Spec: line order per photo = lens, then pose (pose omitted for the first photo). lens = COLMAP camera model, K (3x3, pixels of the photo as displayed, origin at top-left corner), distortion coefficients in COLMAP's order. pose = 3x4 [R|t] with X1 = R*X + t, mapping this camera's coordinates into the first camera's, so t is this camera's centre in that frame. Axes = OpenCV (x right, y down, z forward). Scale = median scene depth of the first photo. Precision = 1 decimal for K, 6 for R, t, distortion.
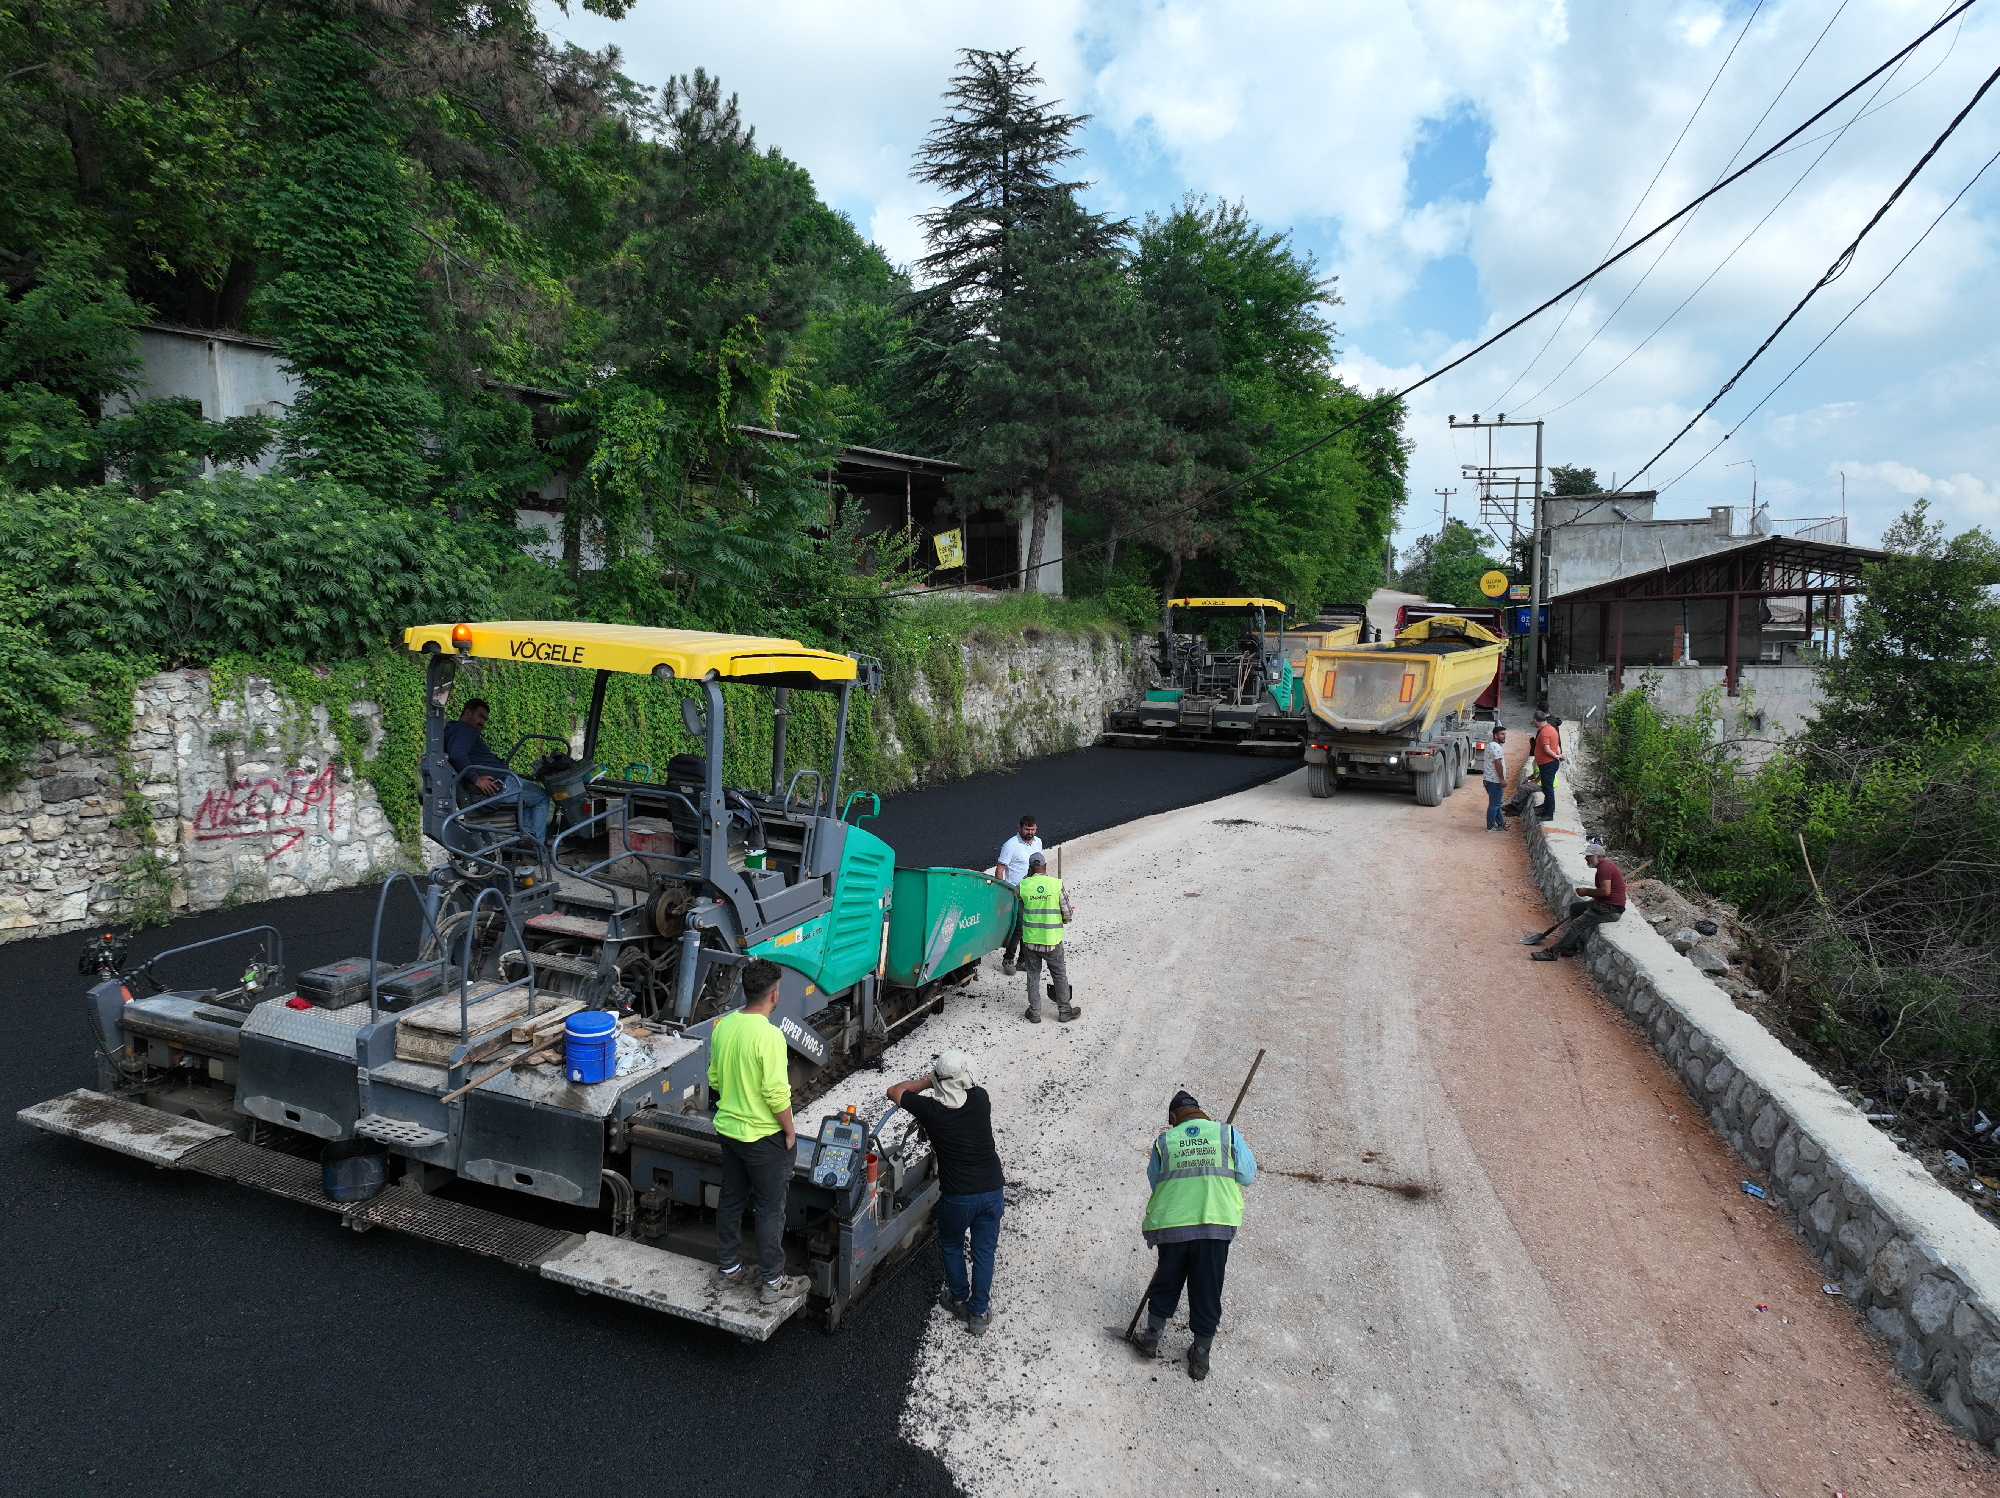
lens RADIAL K [[1389.7, 0, 1006.6], [0, 1389.7, 730.2], [0, 0, 1]] dist [-0.005069, 0.010034]
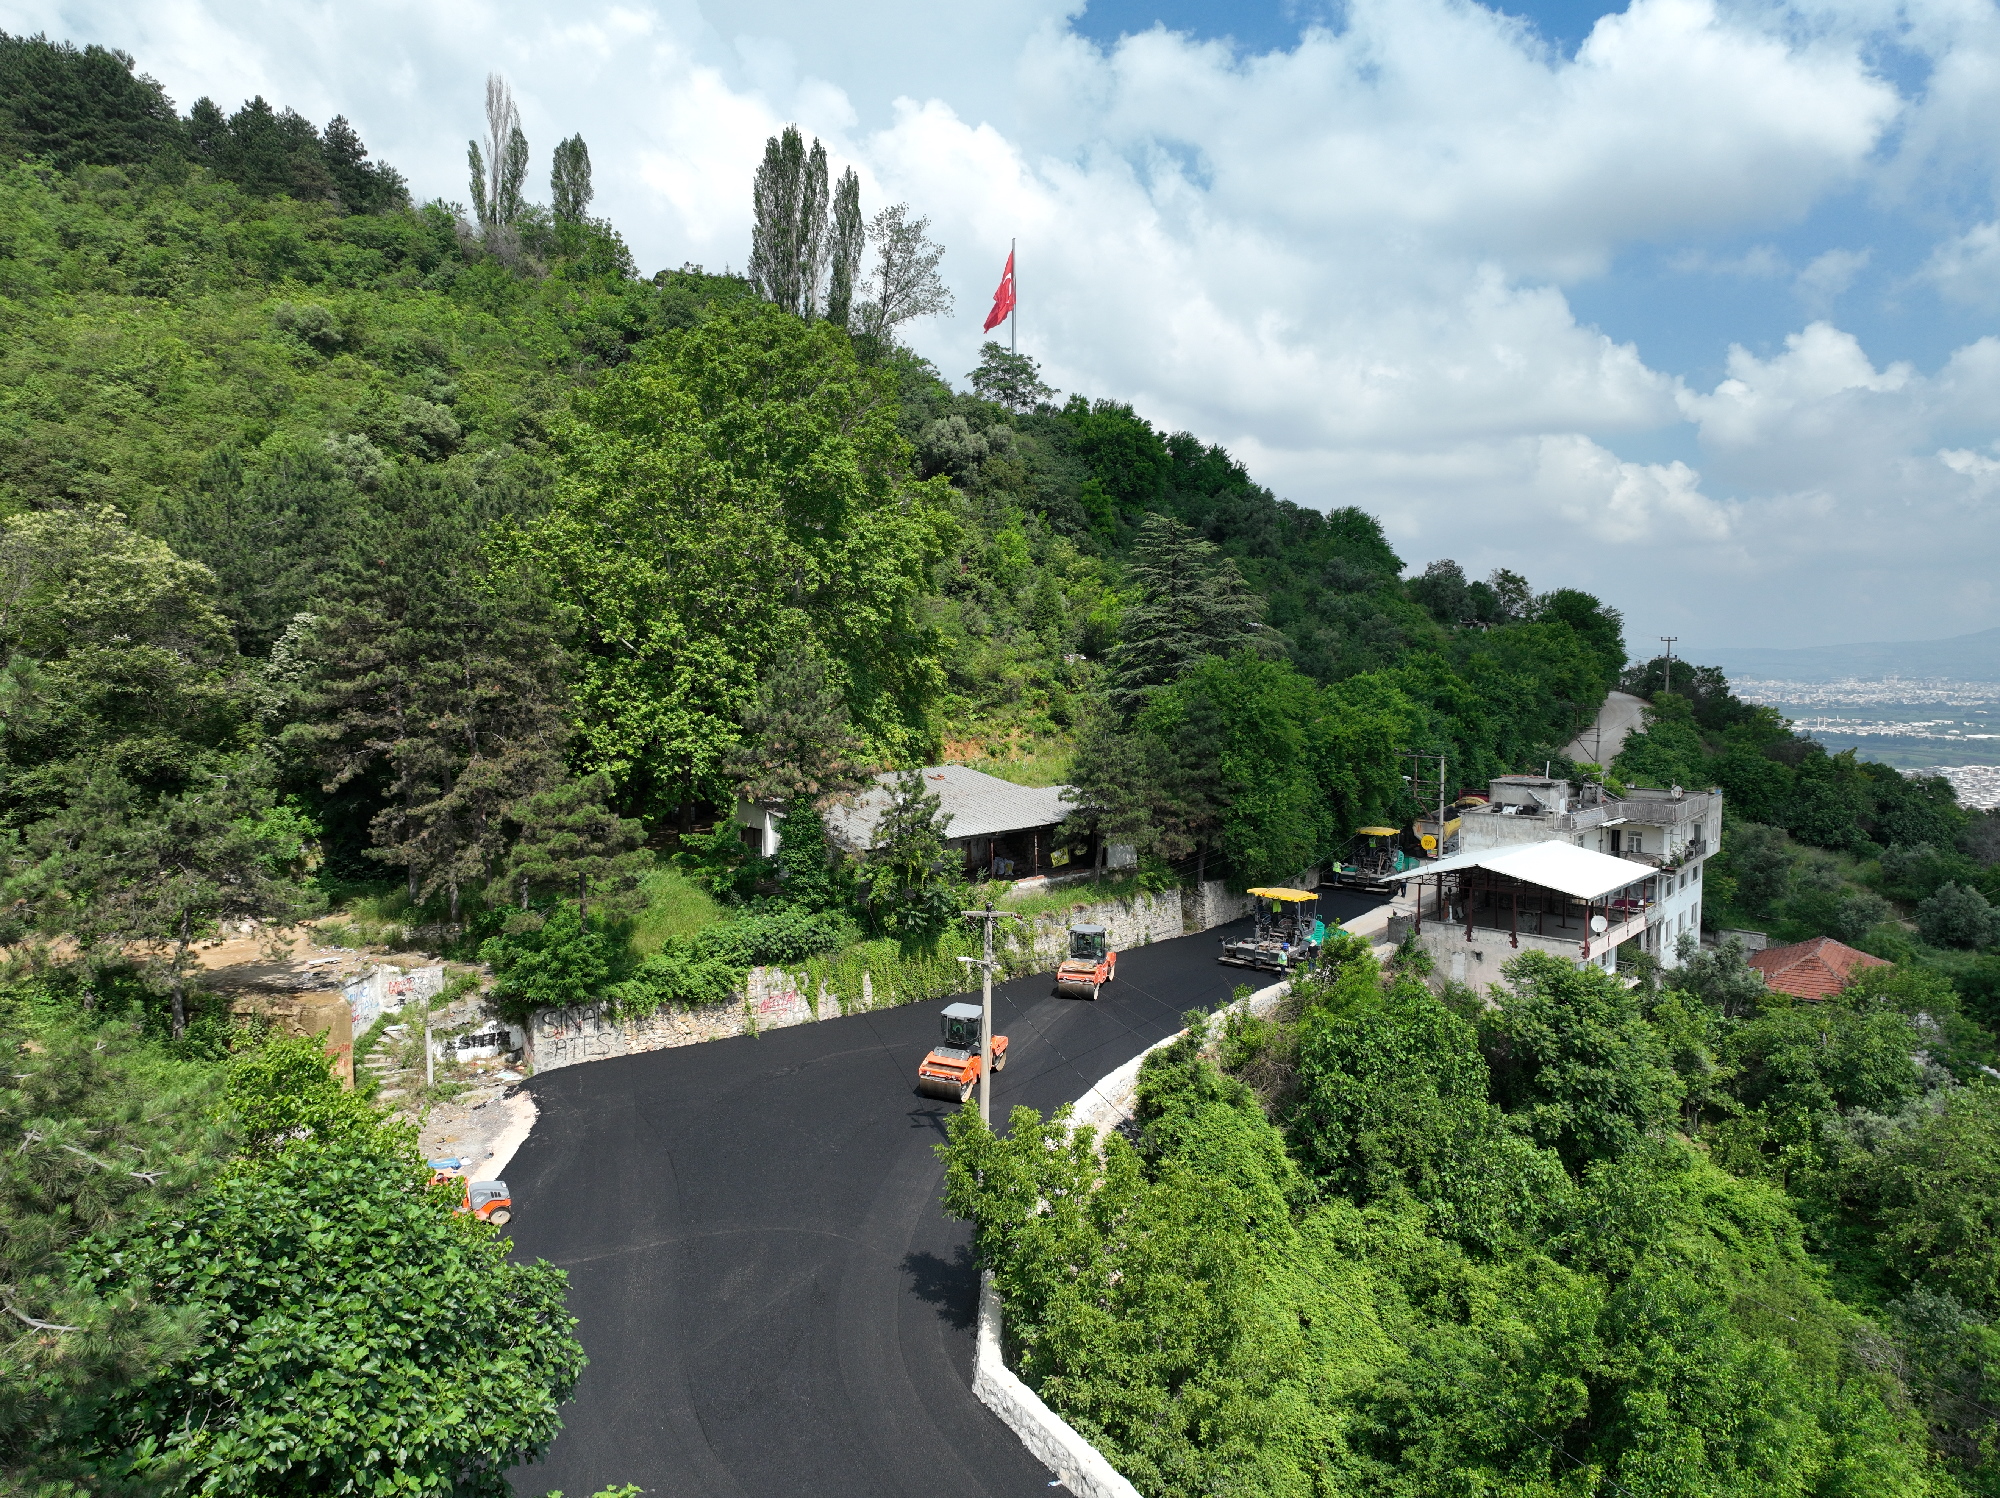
lens RADIAL K [[1389.7, 0, 998.0], [0, 1389.7, 750.0], [0, 0, 1]] dist [-0.005069, 0.010034]
pose [[0.943461, 0.025284, -0.330517, 1.241058], [-0.022141, 0.999667, 0.013269, -0.691592], [0.330742, -0.005201, 0.943707, -2.322591]]
